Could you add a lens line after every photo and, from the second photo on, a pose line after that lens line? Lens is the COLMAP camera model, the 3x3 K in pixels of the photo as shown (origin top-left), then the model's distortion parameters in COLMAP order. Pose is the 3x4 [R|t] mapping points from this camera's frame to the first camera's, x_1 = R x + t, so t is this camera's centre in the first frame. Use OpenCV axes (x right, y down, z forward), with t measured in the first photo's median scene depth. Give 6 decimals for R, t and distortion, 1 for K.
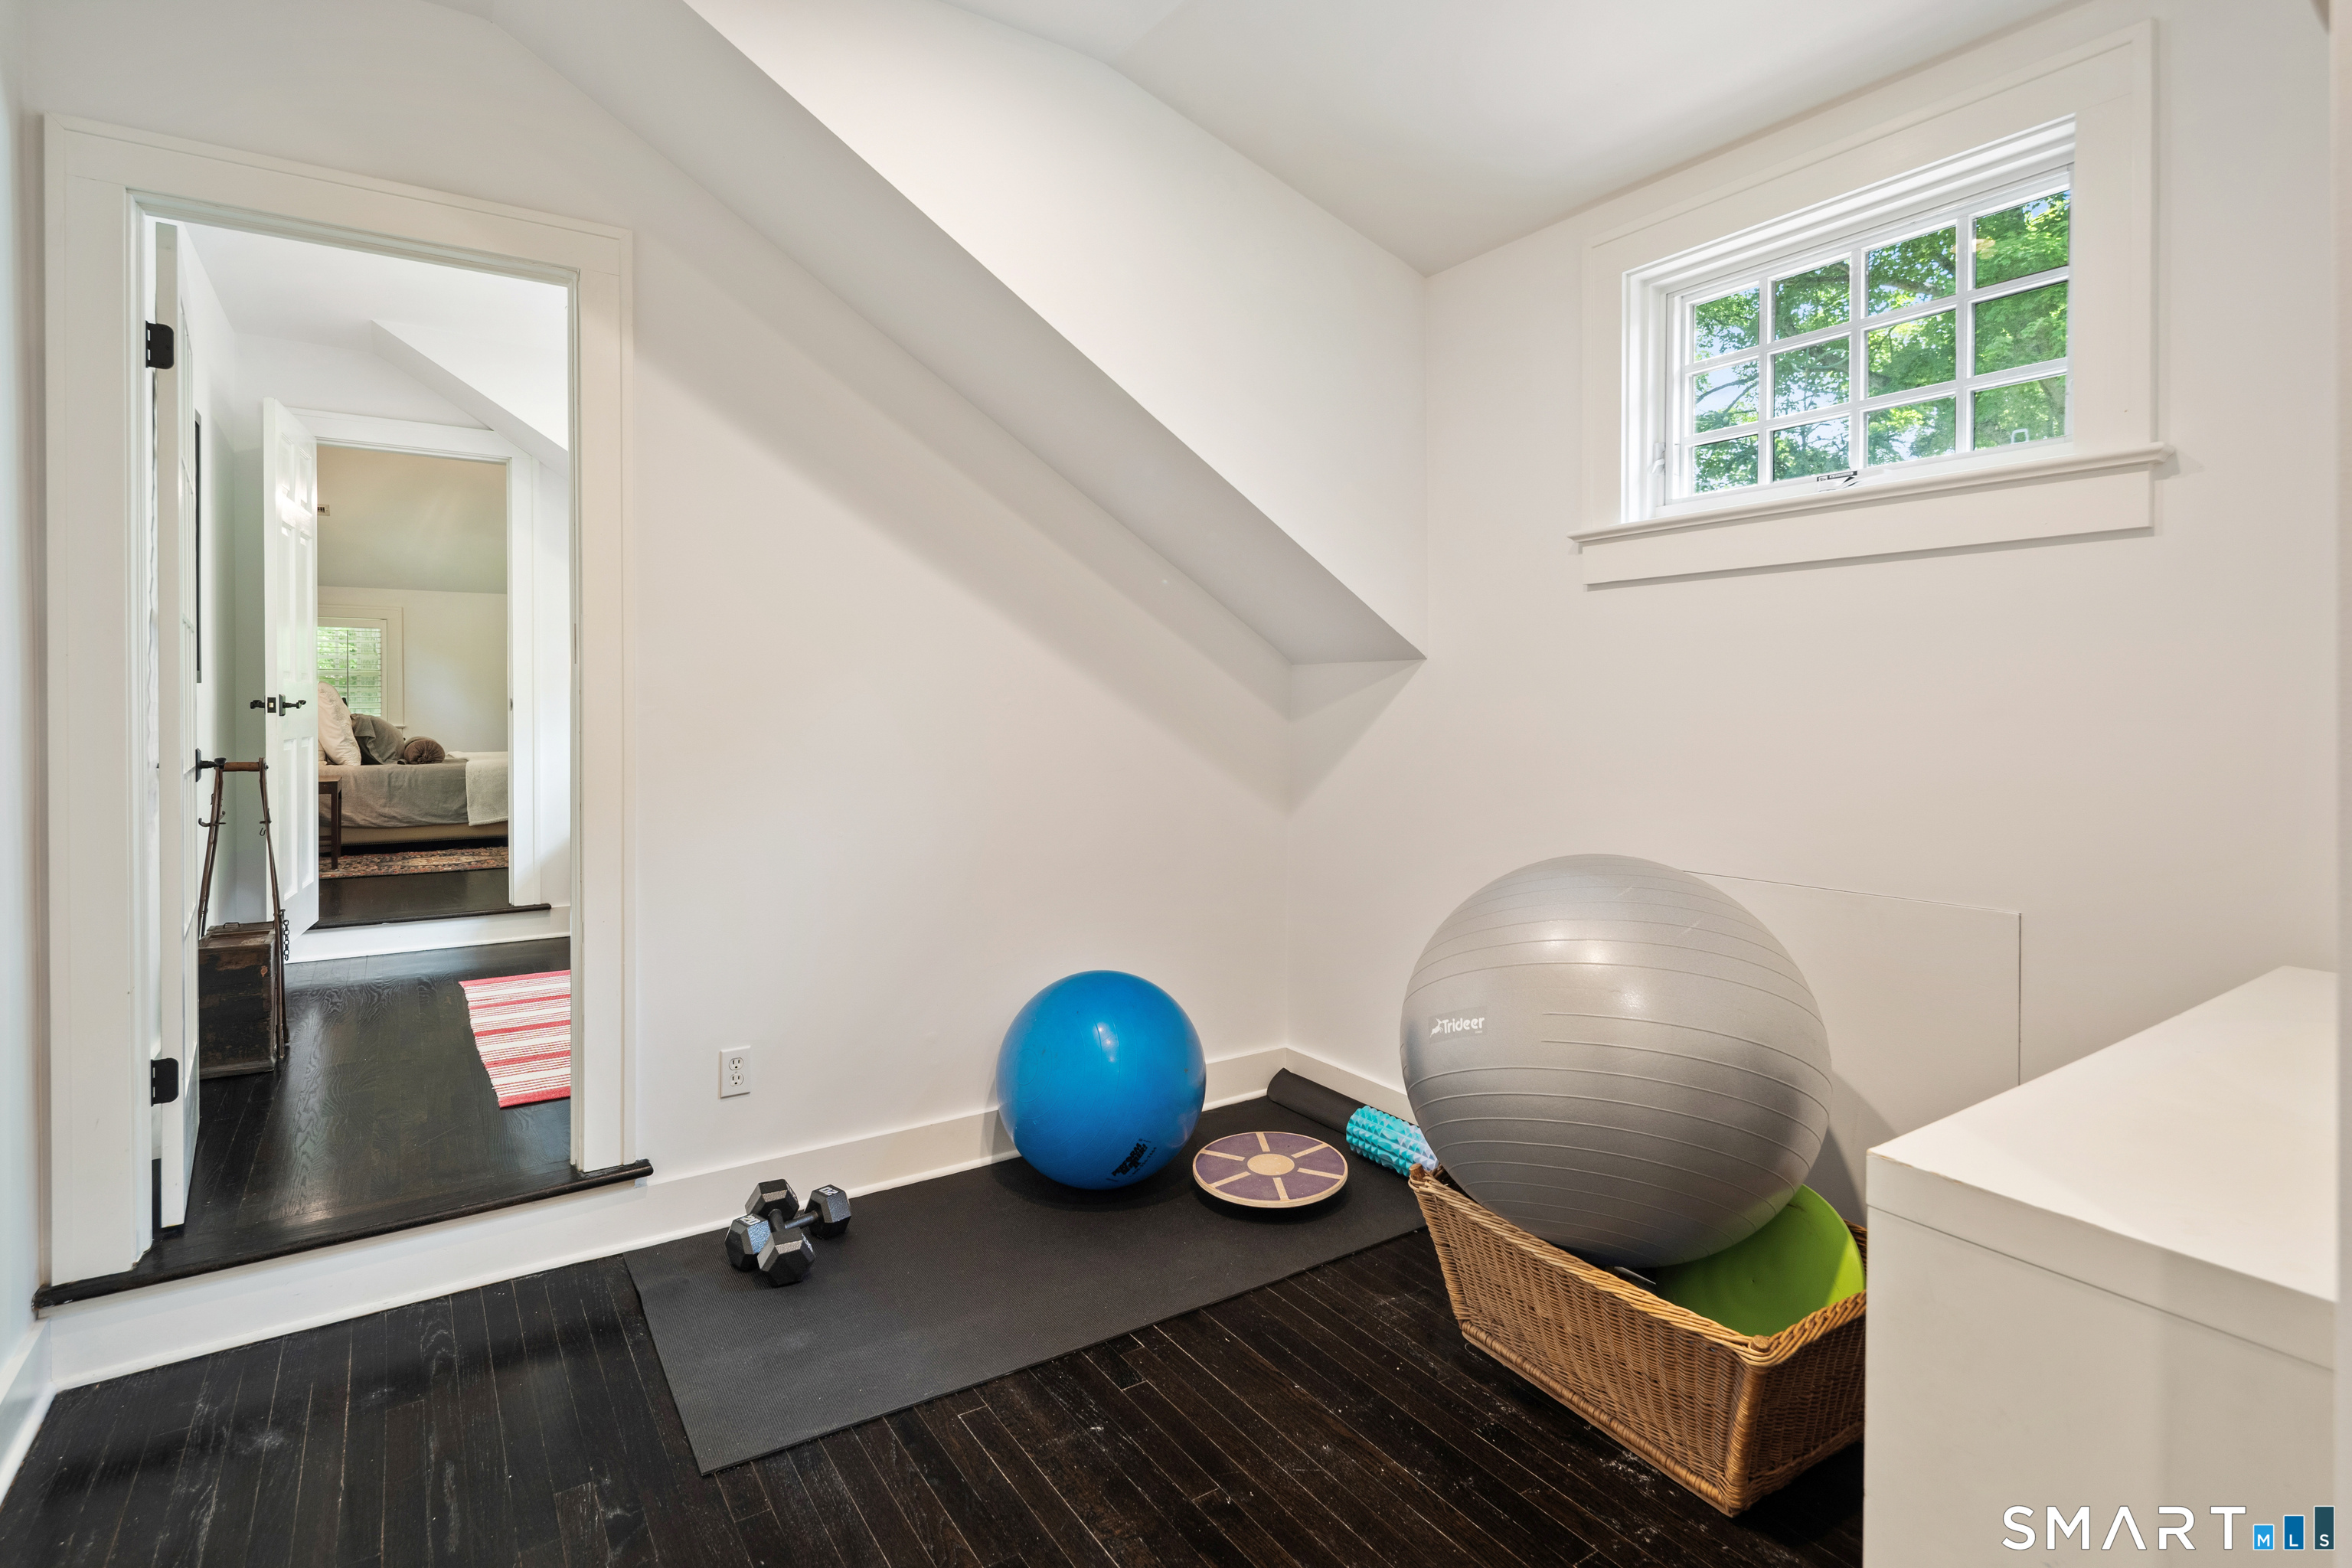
lens RADIAL K [[1168.9, 0, 1150.8], [0, 1168.9, 708.5], [0, 0, 1]] dist [0.009141, -0.004892]
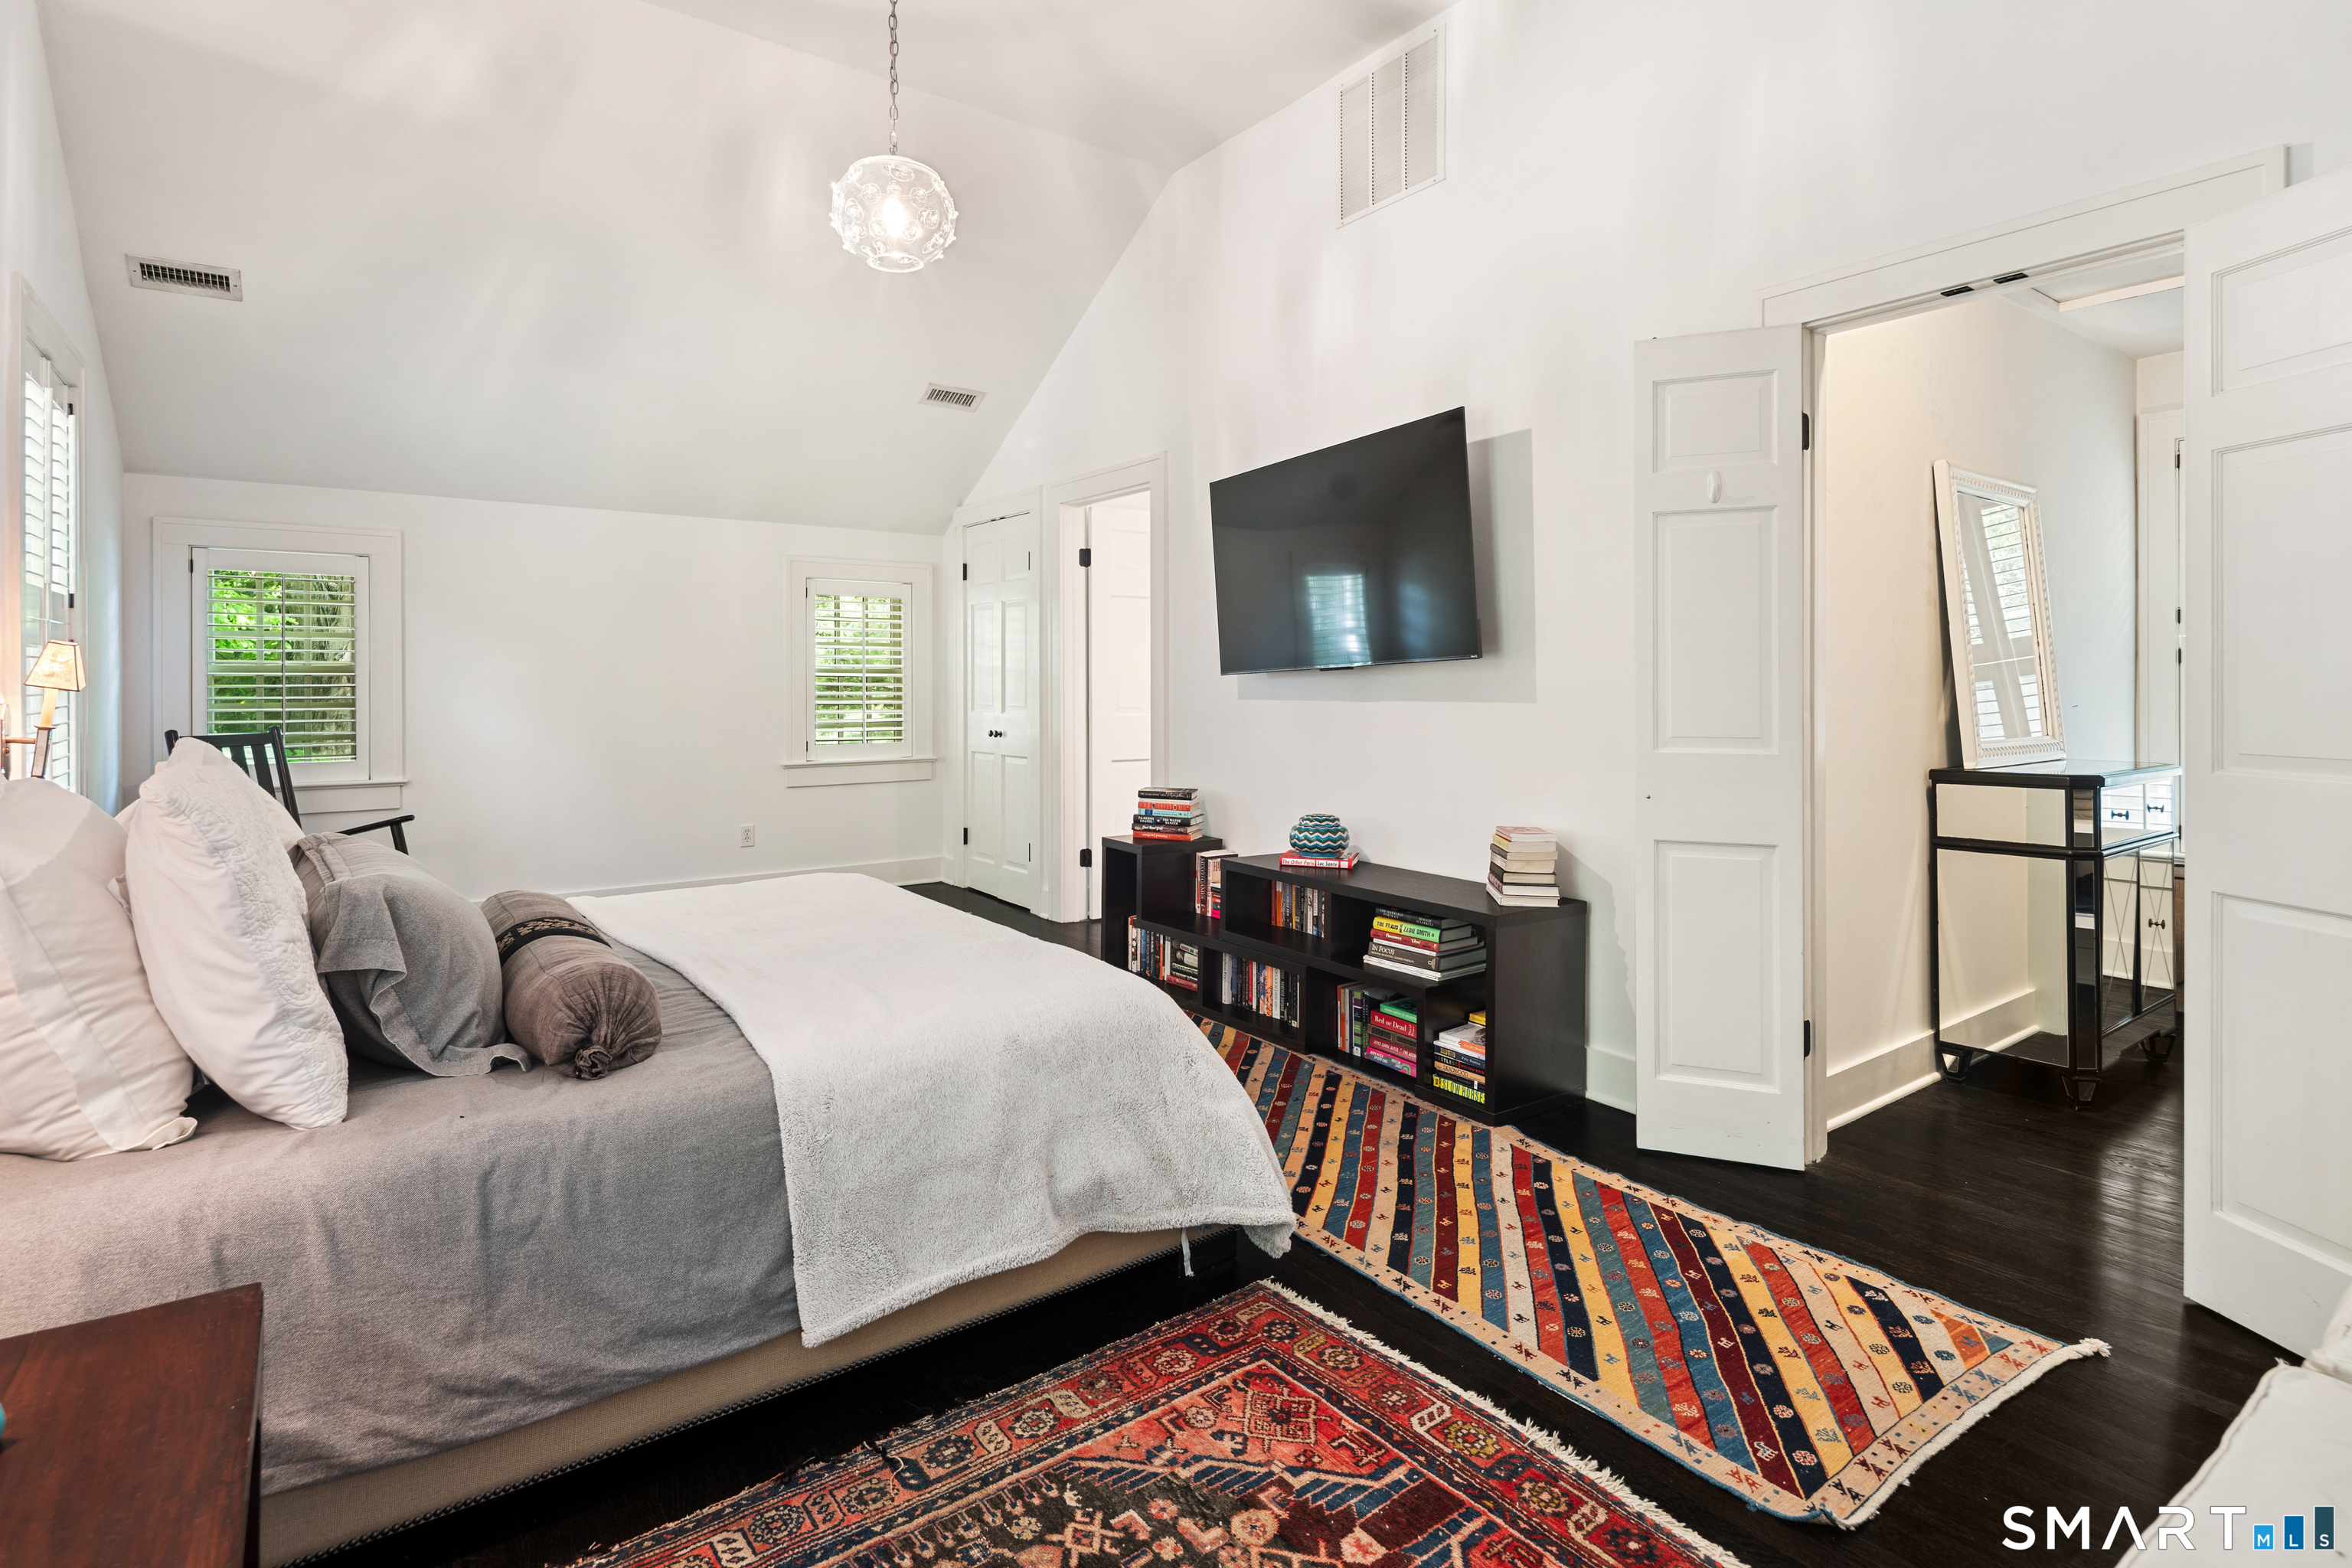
lens RADIAL K [[1168.9, 0, 1138.0], [0, 1168.9, 666.8], [0, 0, 1]] dist [0.009141, -0.004892]
pose [[0.999440, -0.003886, 0.033235, -0.545073], [0.004428, 0.999858, -0.016262, -0.036753], [-0.033167, 0.016400, 0.999315, 0.790498]]
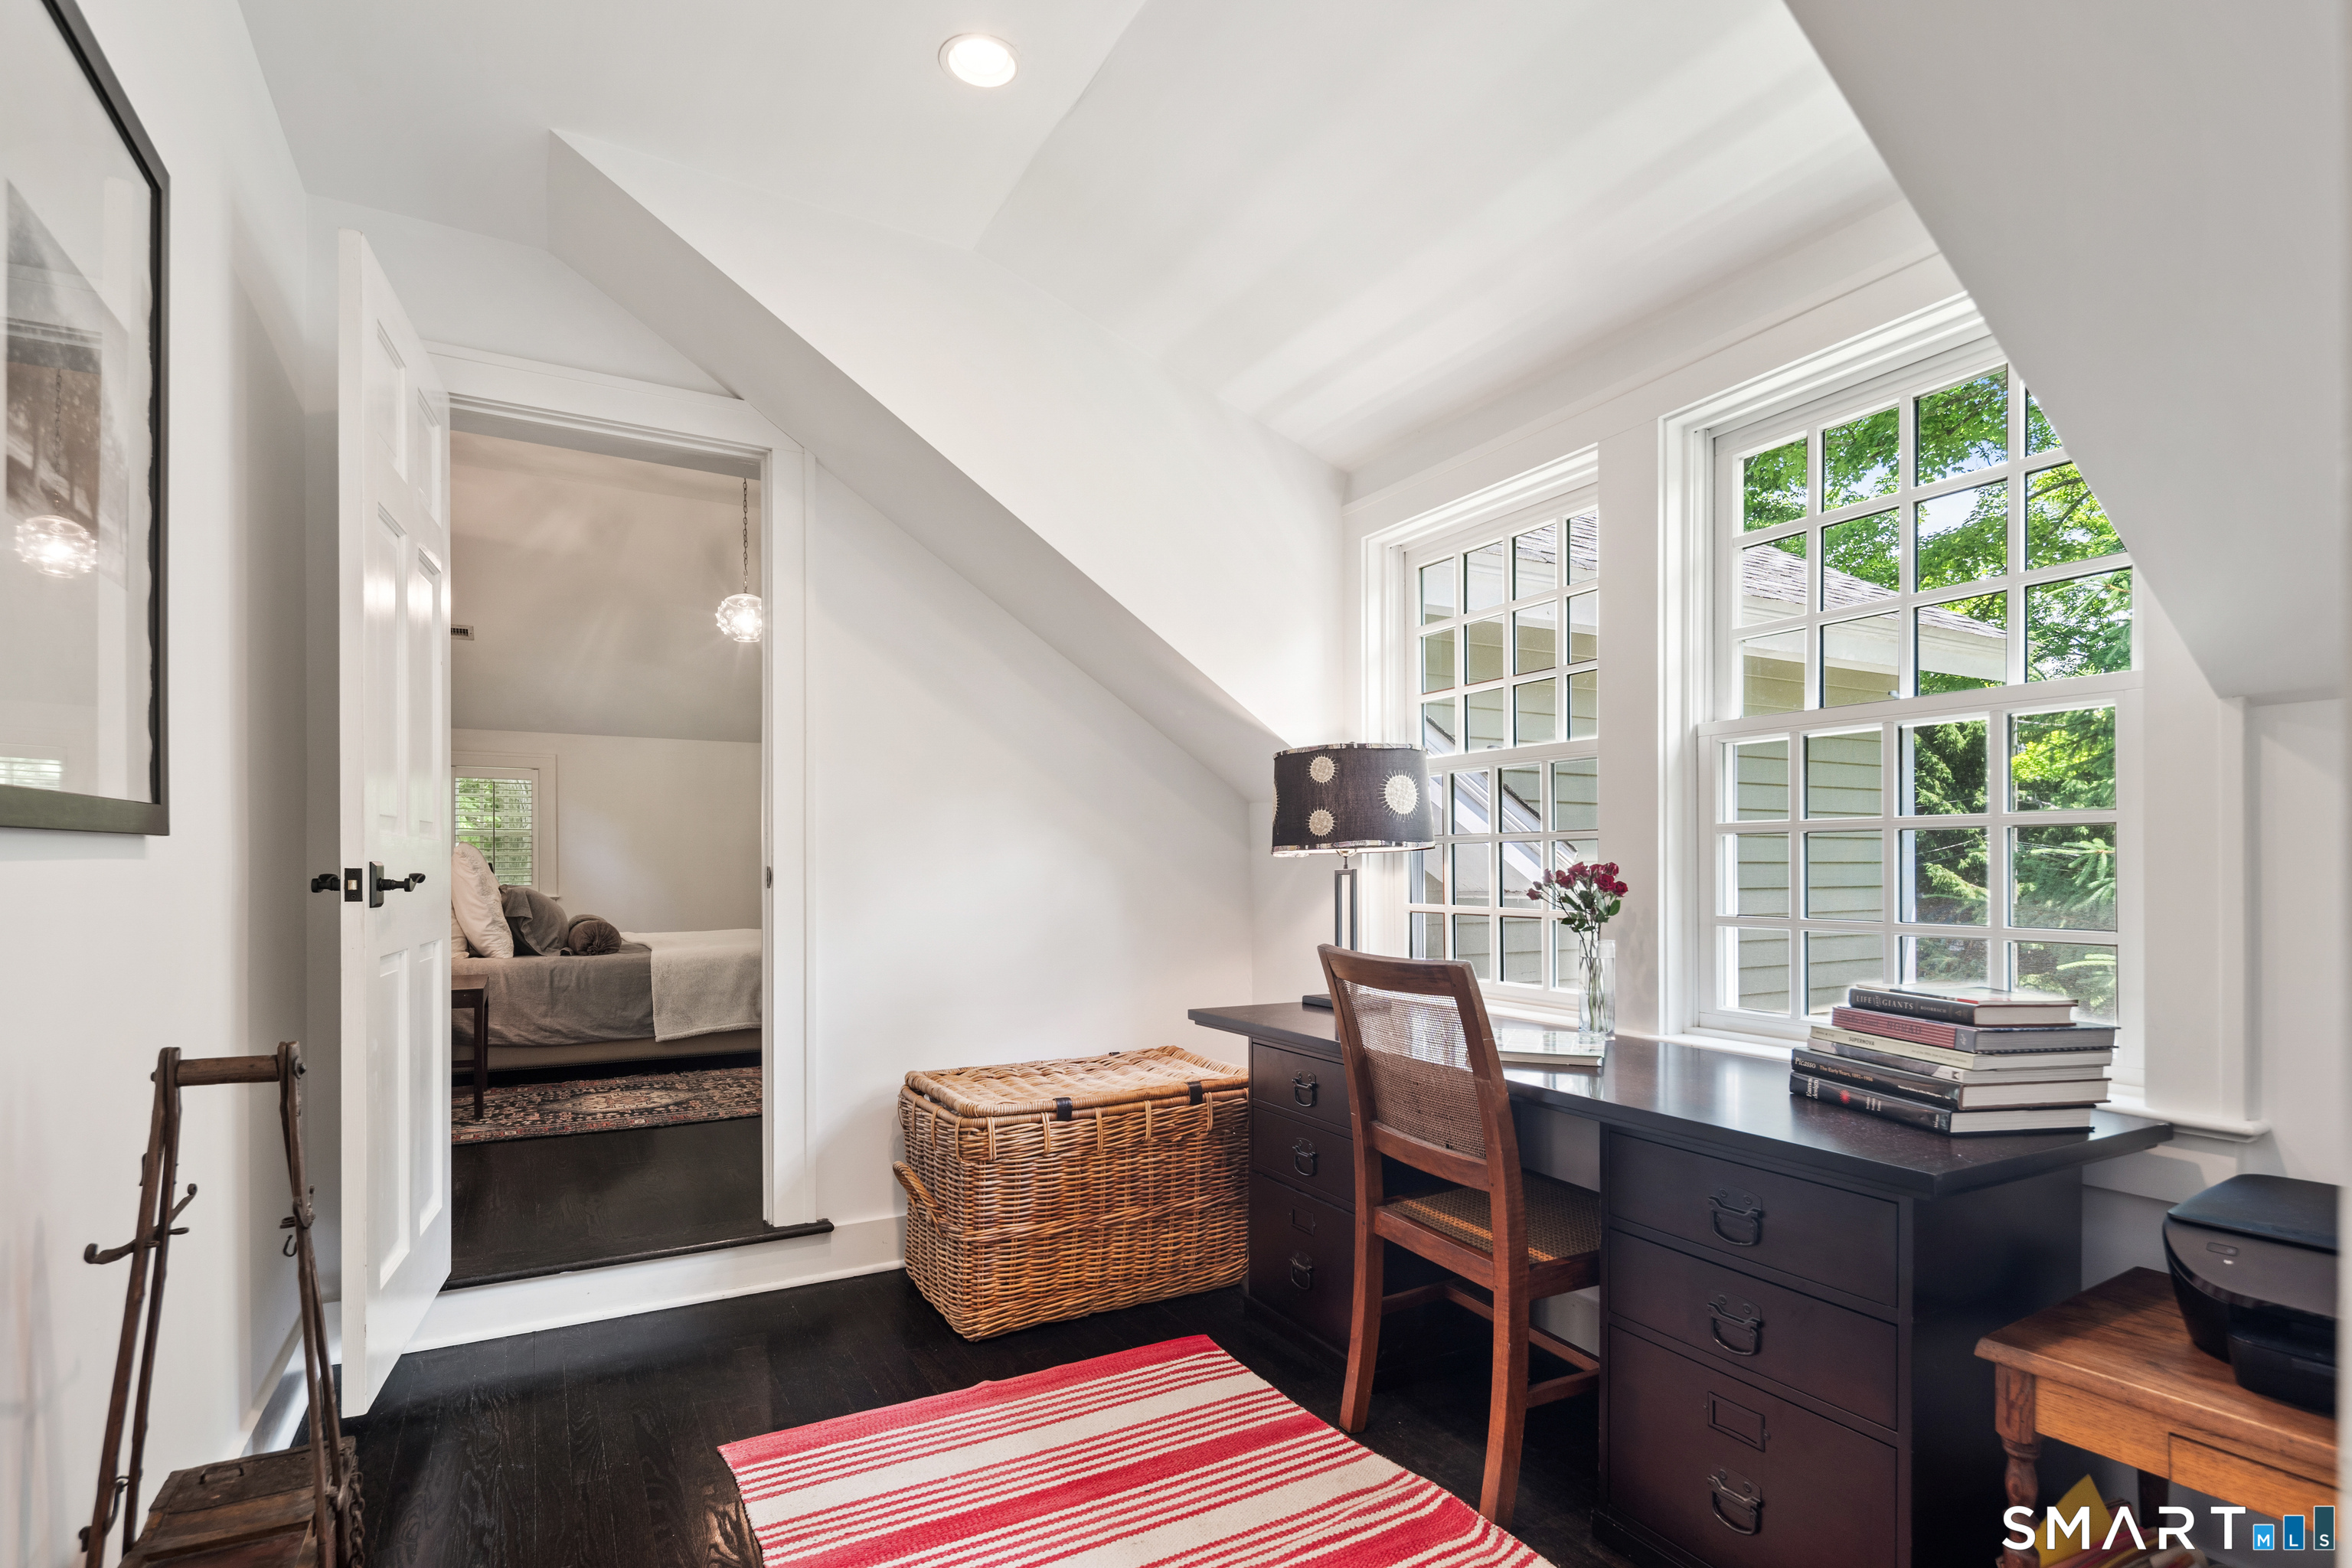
lens RADIAL K [[1168.9, 0, 1162.0], [0, 1168.9, 853.1], [0, 0, 1]] dist [0.009141, -0.004892]
pose [[0.996773, -0.004542, -0.080148, -0.223913], [0.003427, 0.999895, -0.014046, -0.004640], [0.080204, 0.013726, 0.996684, 0.321104]]
